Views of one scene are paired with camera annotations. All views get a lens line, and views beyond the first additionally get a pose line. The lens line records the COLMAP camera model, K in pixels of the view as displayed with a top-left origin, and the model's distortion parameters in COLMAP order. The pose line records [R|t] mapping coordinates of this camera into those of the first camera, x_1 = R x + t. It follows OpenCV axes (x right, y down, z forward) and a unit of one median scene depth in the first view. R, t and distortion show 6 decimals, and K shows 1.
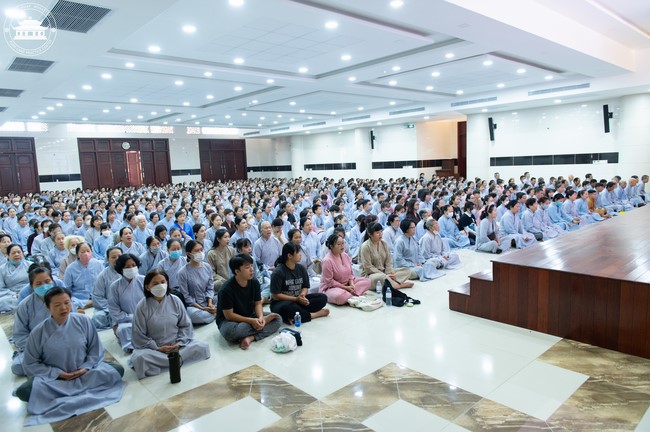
lens RADIAL K [[440.5, 0, 324.2], [0, 440.5, 217.4], [0, 0, 1]] dist [0.003361, 0.001933]
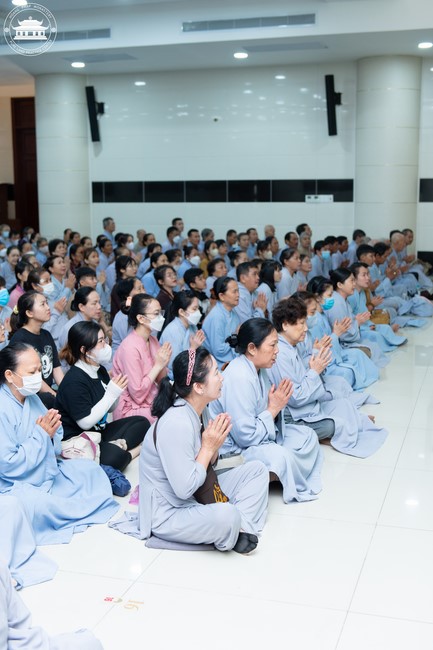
lens RADIAL K [[819.9, 0, 216.8], [0, 819.9, 325.7], [0, 0, 1]] dist [-0.026890, 0.000000]
pose [[0.856532, -0.051745, 0.513493, 0.074819], [0.035996, 0.998528, 0.040579, -0.028317], [-0.514837, -0.016273, 0.857134, 0.290772]]
